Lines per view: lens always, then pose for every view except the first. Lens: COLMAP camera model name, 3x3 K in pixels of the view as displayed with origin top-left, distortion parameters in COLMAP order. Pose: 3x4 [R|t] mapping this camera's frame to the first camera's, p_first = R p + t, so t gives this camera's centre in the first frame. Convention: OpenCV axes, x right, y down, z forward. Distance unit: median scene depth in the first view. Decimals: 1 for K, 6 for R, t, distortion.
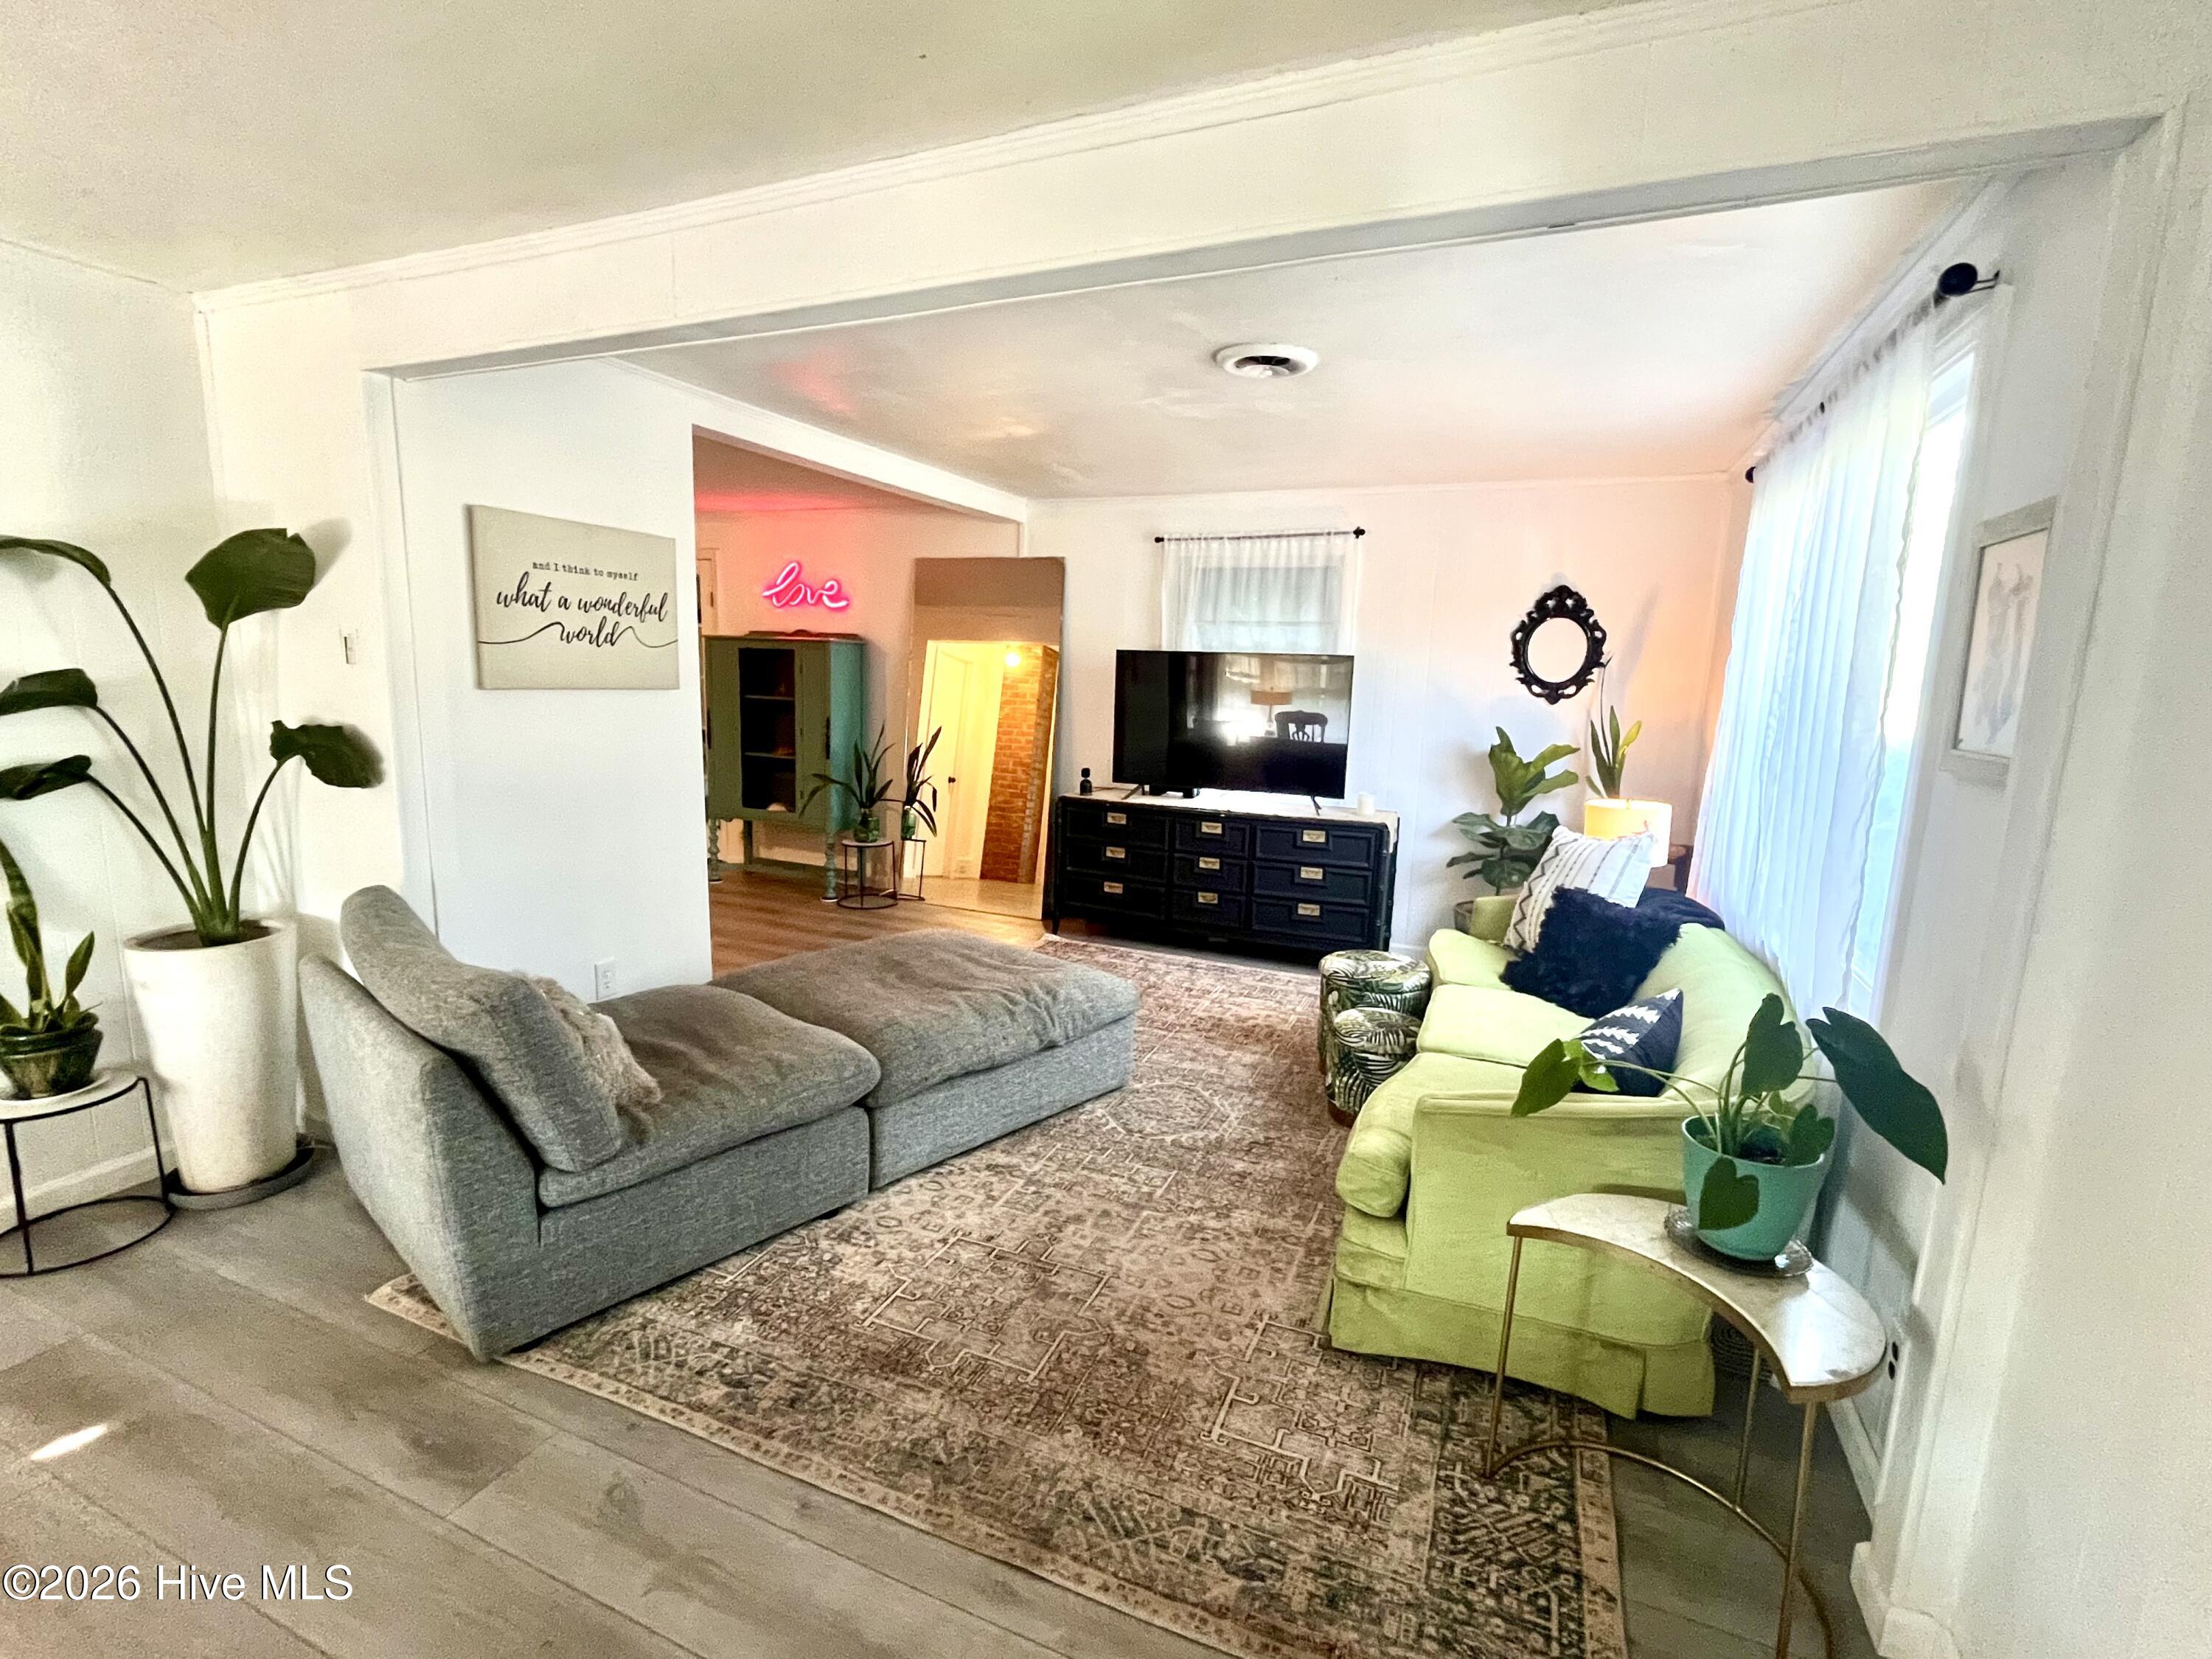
lens RADIAL K [[1017.5, 0, 1099.8], [0, 1017.5, 834.3], [0, 0, 1]] dist [-0.002209, -0.000988]
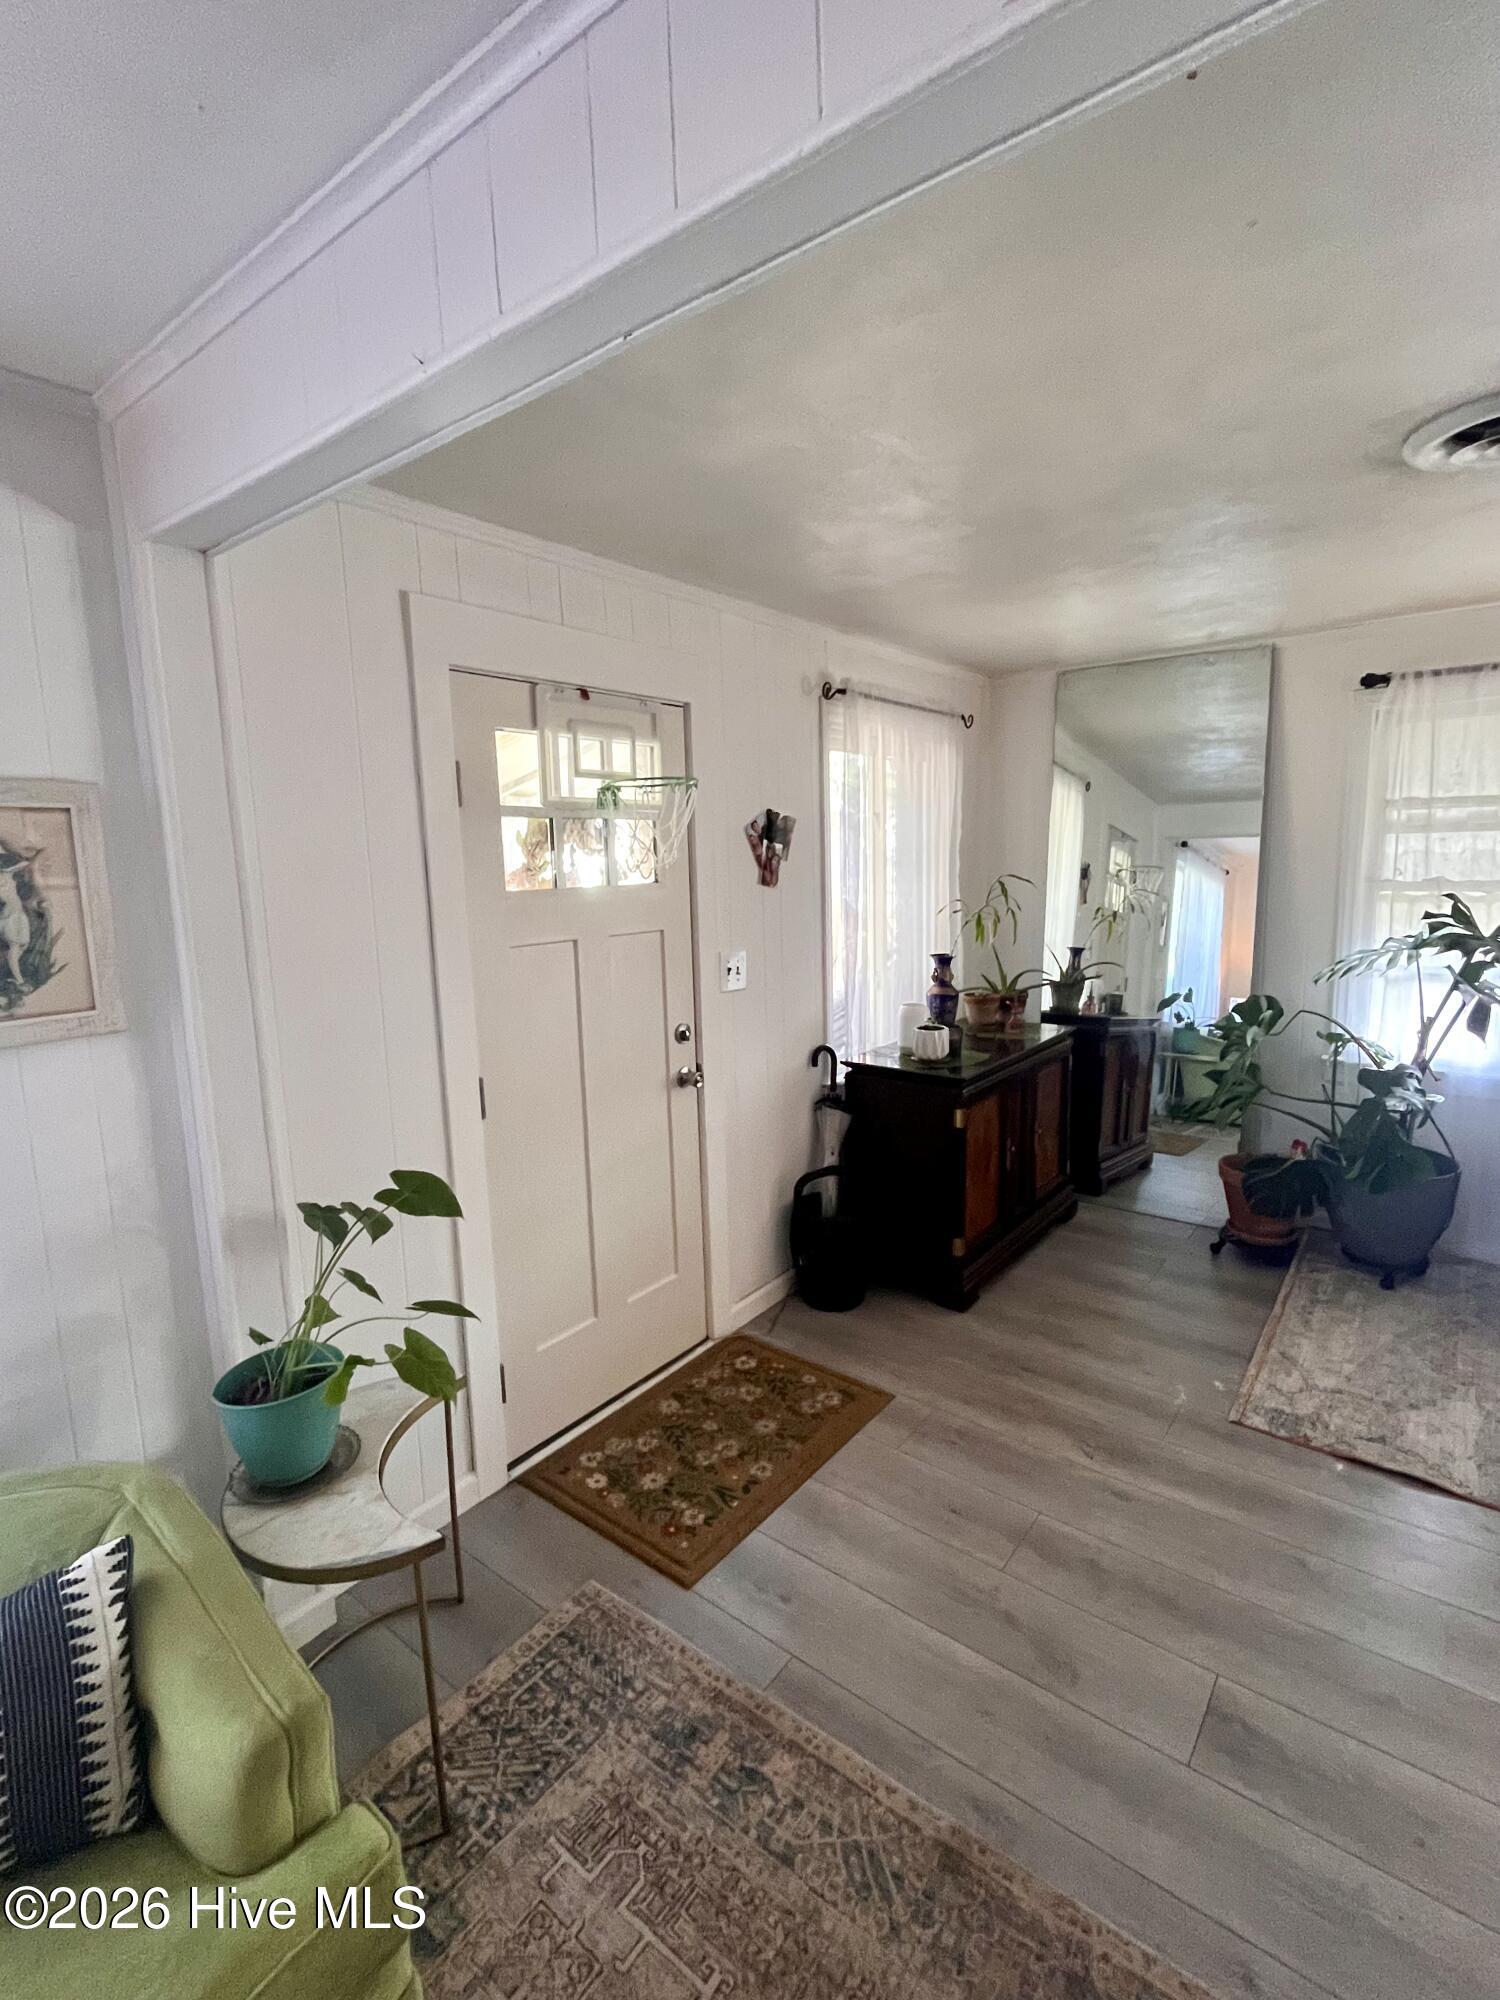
lens RADIAL K [[920.0, 0, 753.4], [0, 920.0, 997.2], [0, 0, 1]] dist [-0.002209, -0.000988]
pose [[-0.968217, -0.037797, 0.247239, -0.041075], [0.042513, 0.949260, 0.311606, -0.230820], [-0.246472, 0.312213, -0.917483, 1.076396]]
